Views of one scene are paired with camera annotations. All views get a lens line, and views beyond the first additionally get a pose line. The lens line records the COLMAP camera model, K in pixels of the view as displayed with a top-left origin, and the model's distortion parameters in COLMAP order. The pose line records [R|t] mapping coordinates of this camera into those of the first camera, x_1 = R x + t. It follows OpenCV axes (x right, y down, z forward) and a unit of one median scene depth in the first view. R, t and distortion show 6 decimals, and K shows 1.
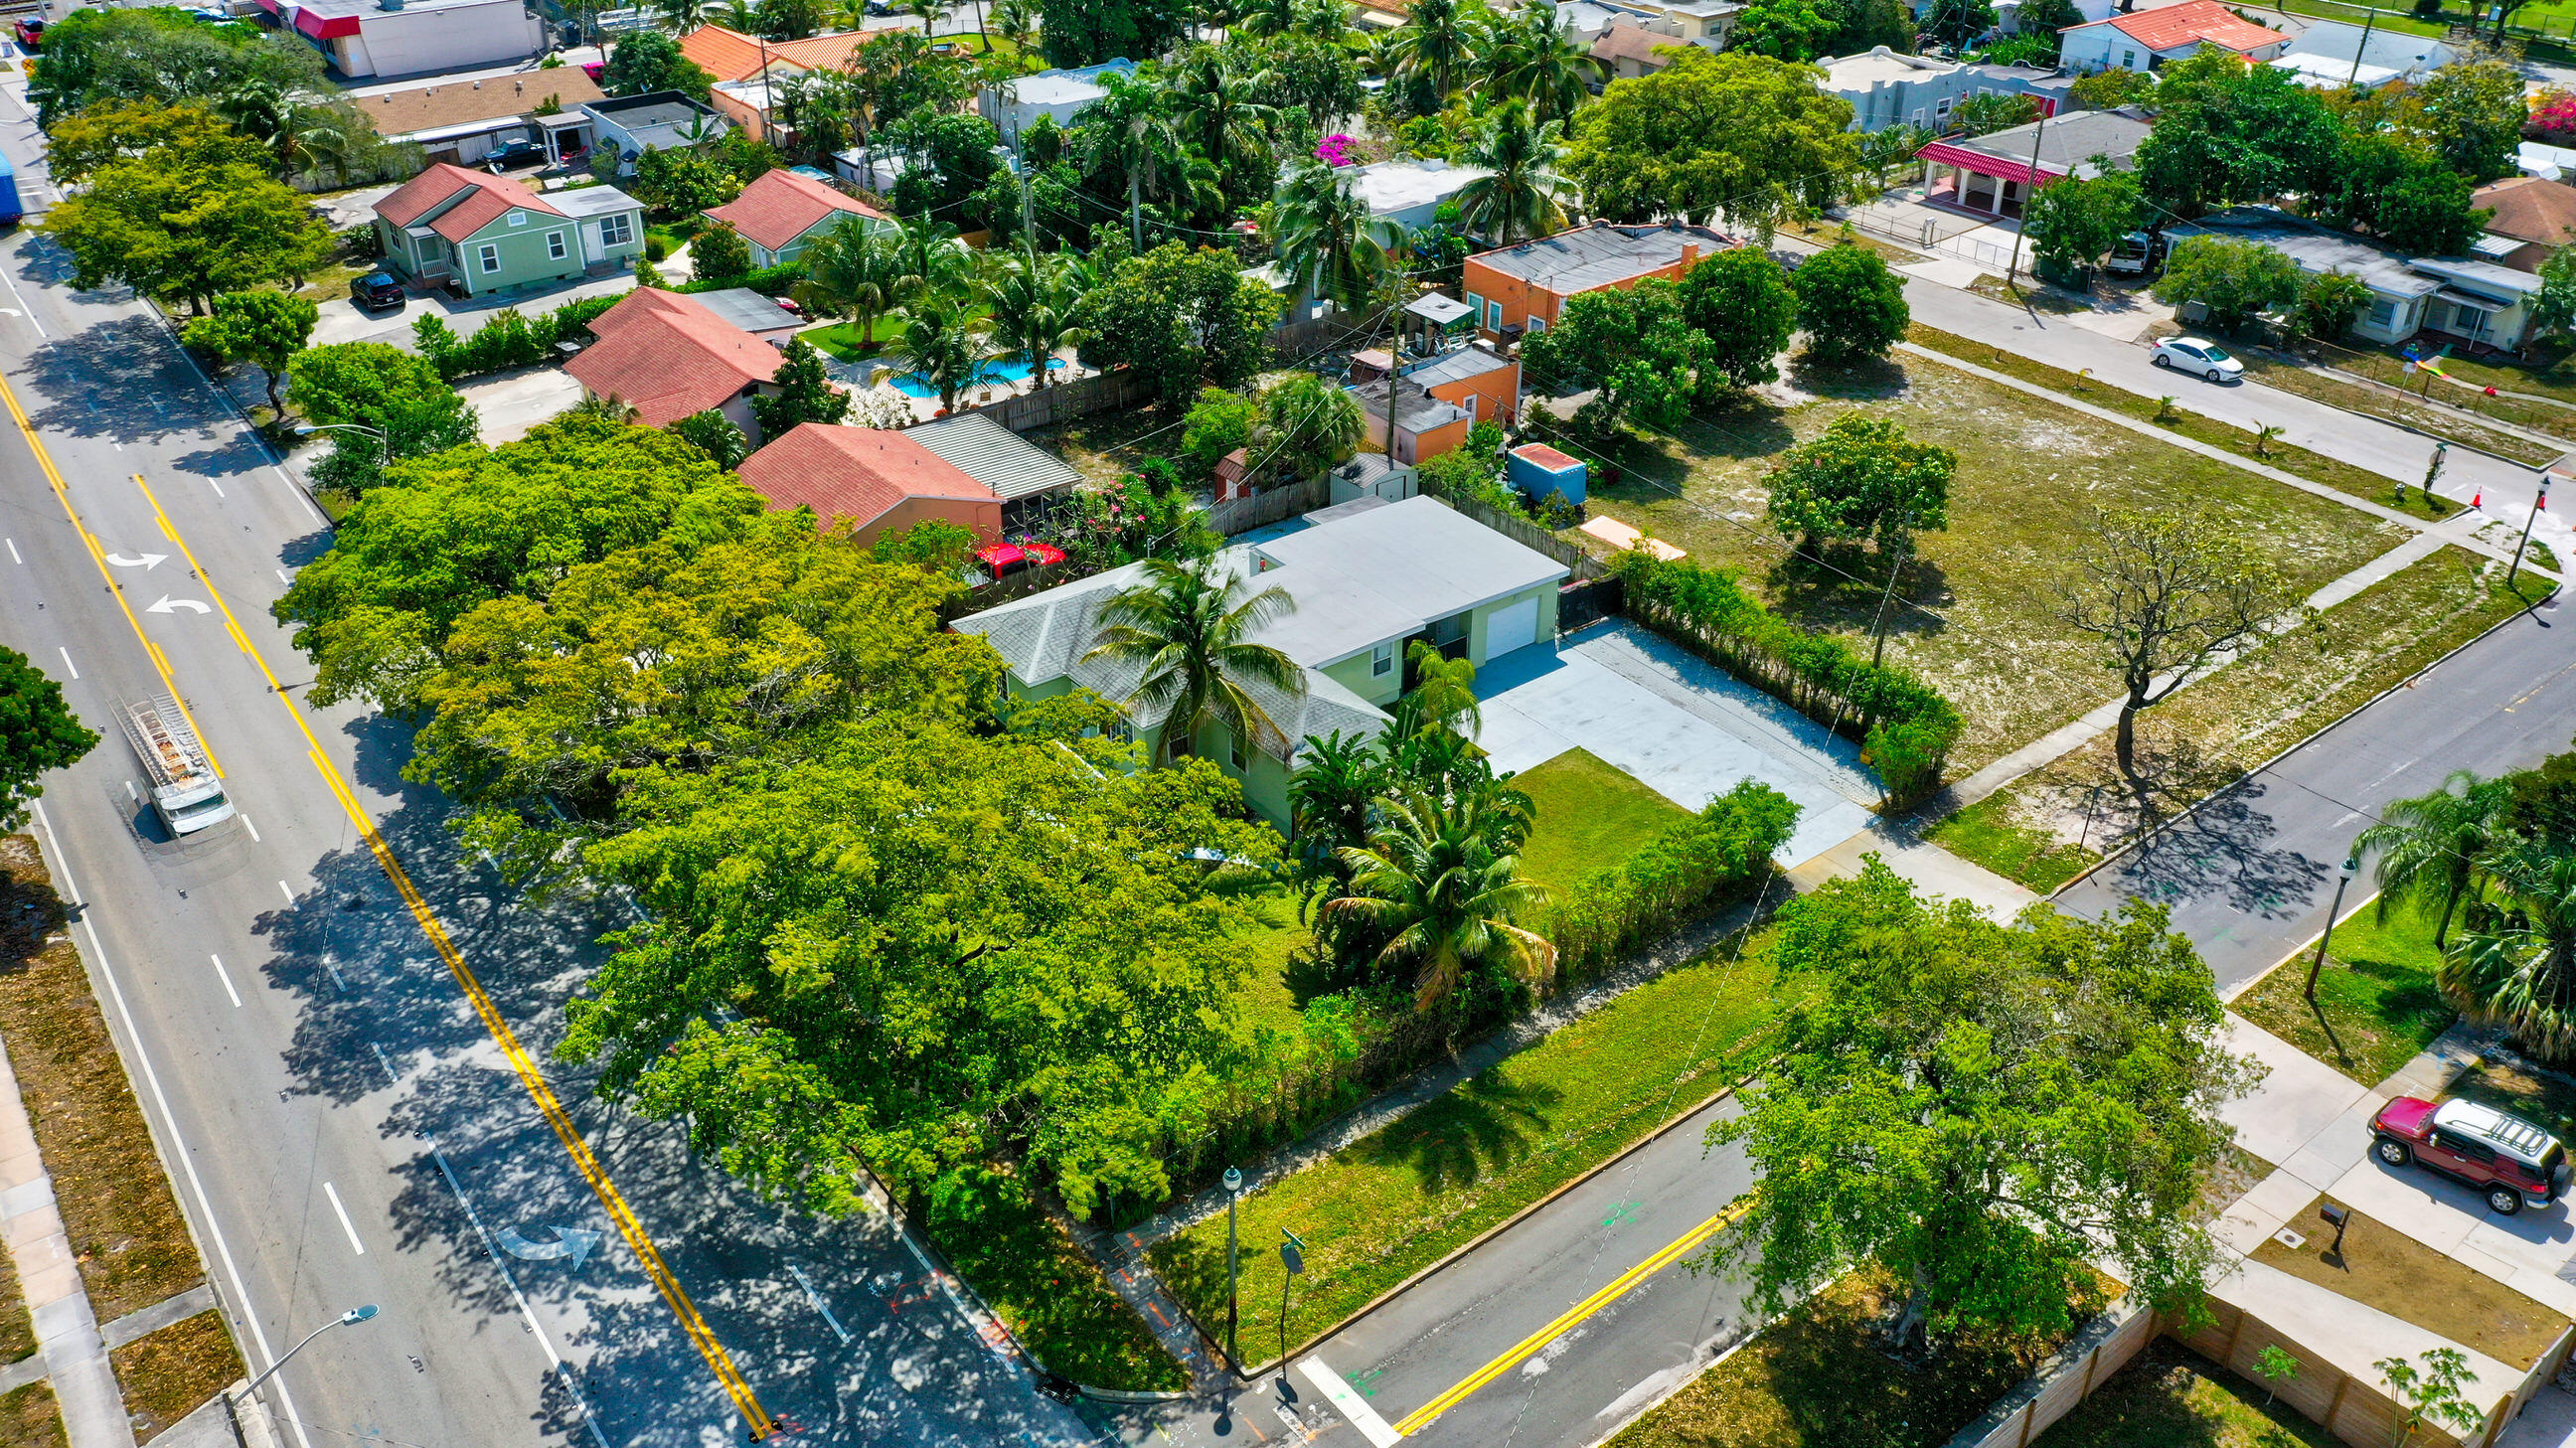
lens RADIAL K [[1992.5, 0, 1288.0], [0, 1992.5, 724.0], [0, 0, 1]] dist [-0.001735, -0.004110]
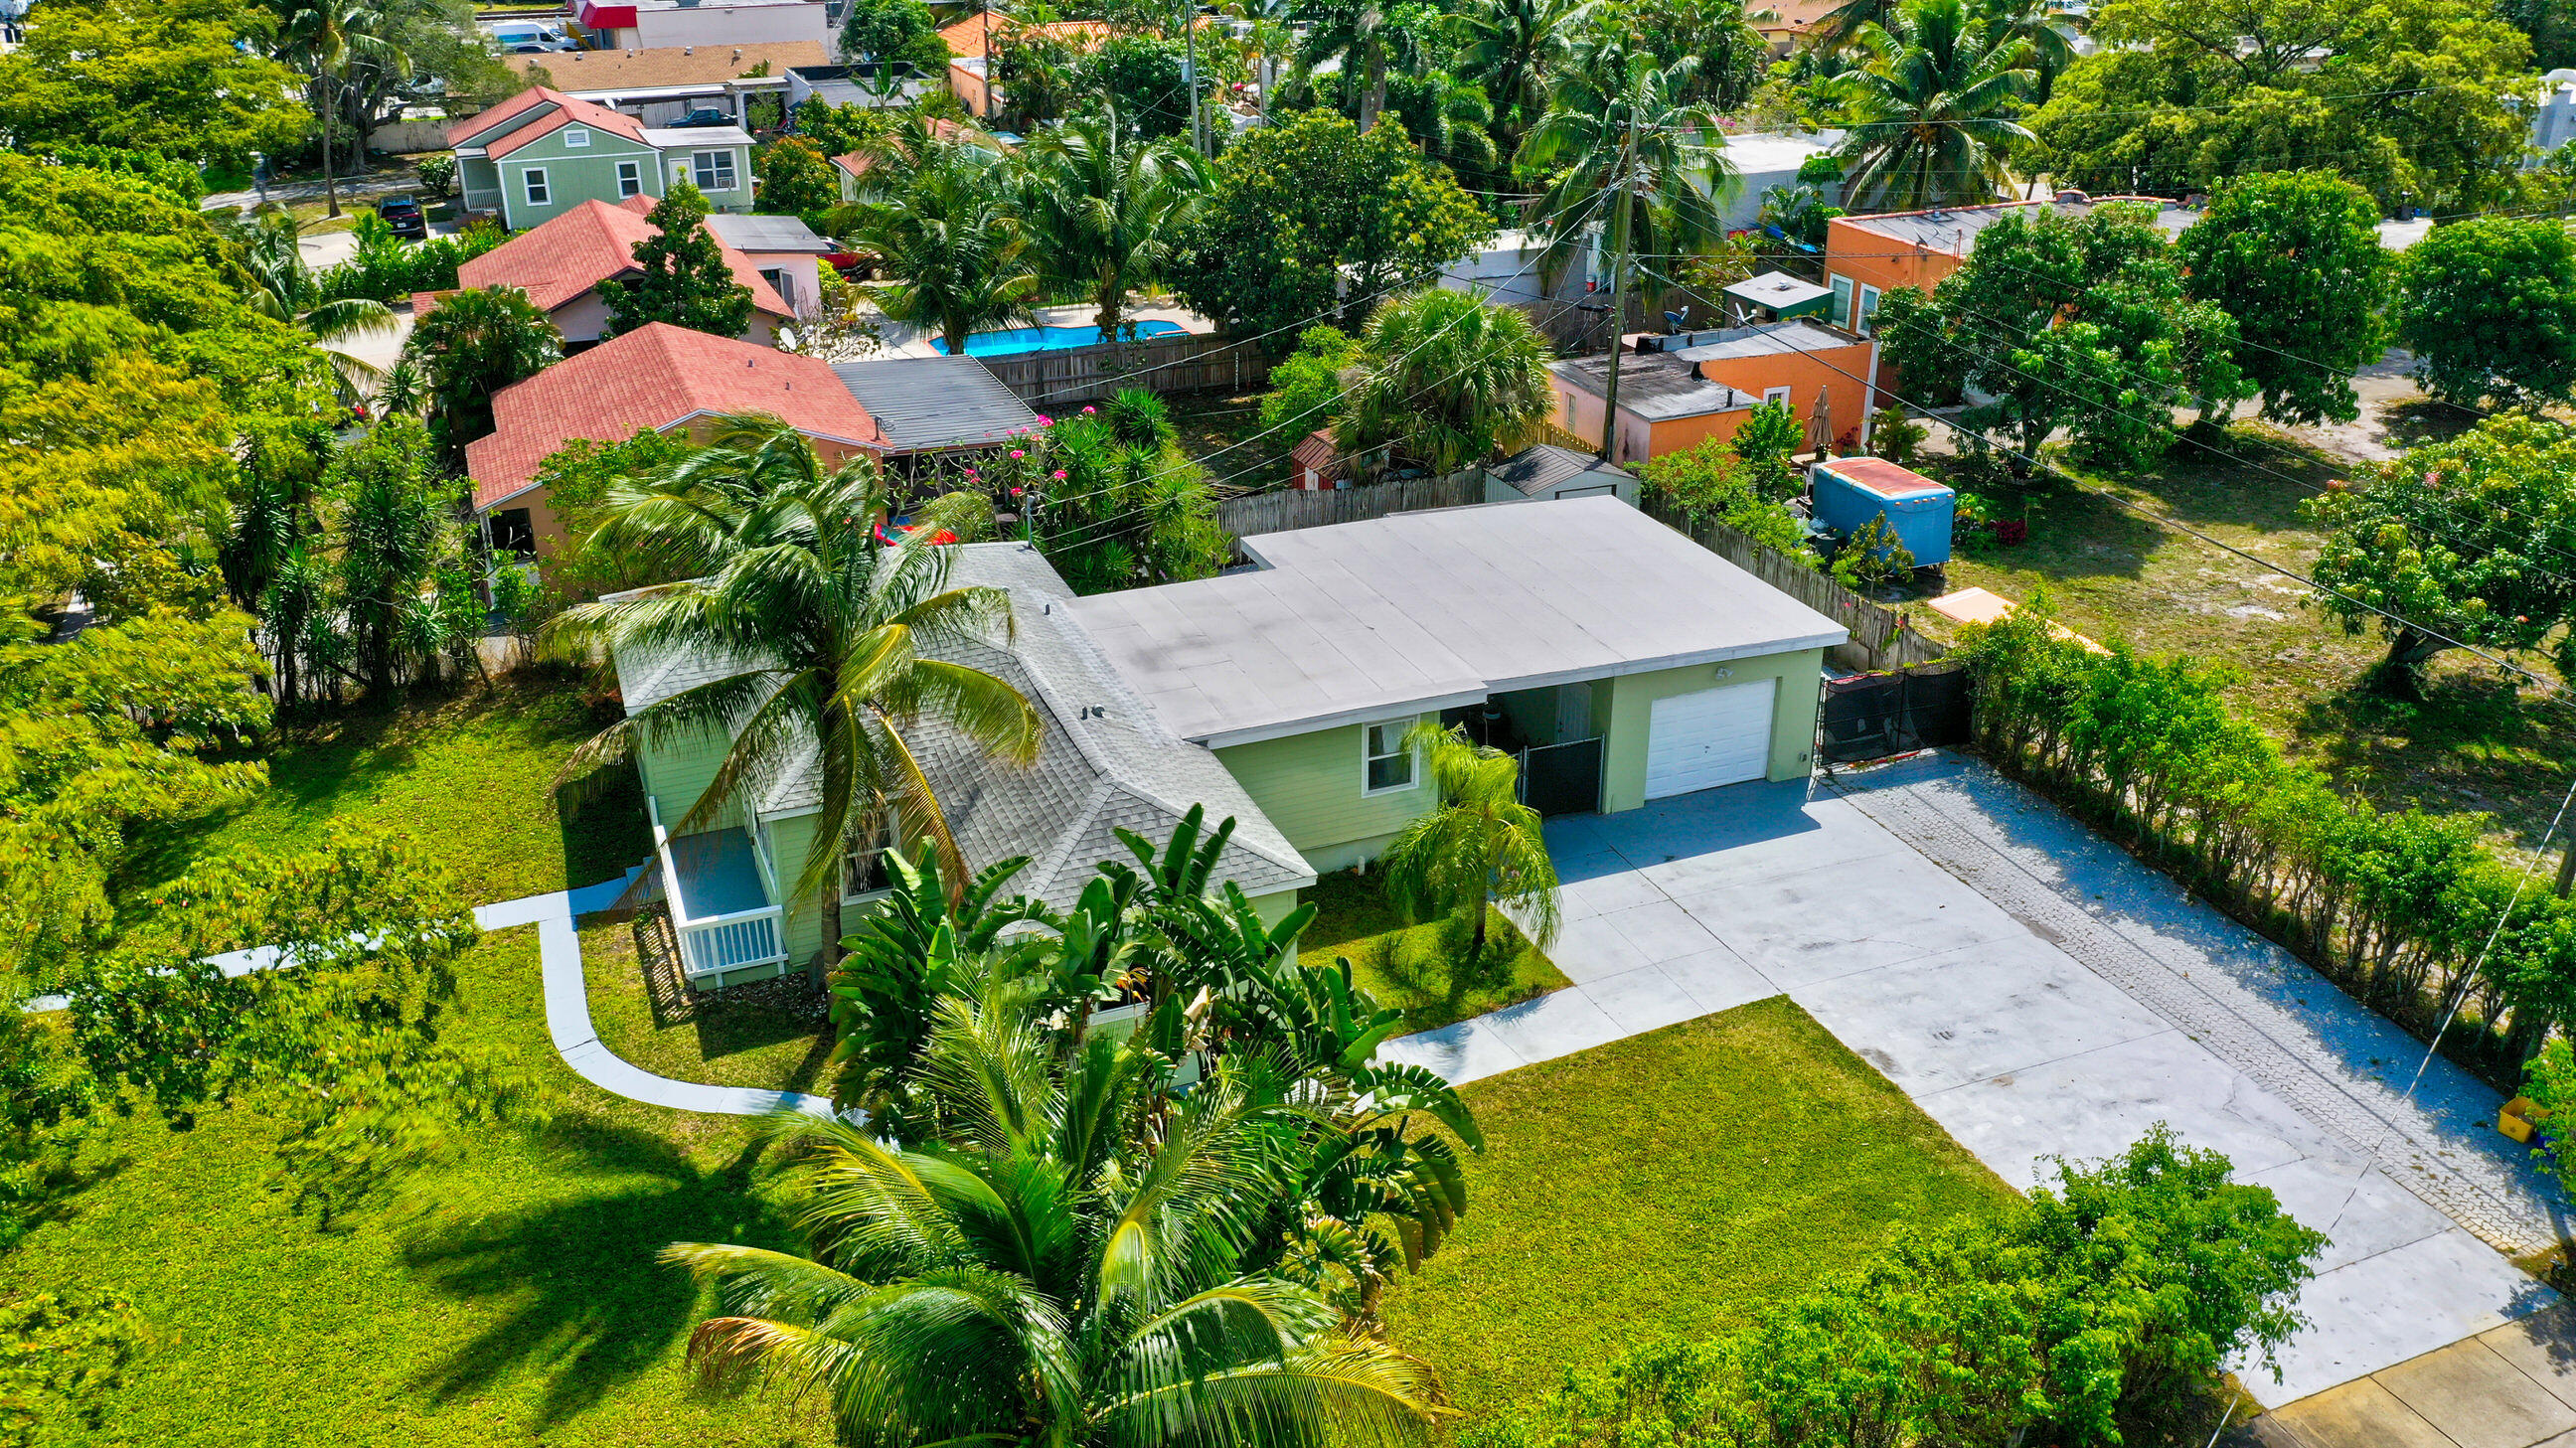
lens RADIAL K [[1992.5, 0, 1288.0], [0, 1992.5, 724.0], [0, 0, 1]] dist [-0.001735, -0.004110]
pose [[0.962420, 0.106083, -0.249989, 0.130669], [-0.133156, 0.986632, -0.093953, 0.007297], [0.236681, 0.123710, 0.963680, 0.494437]]
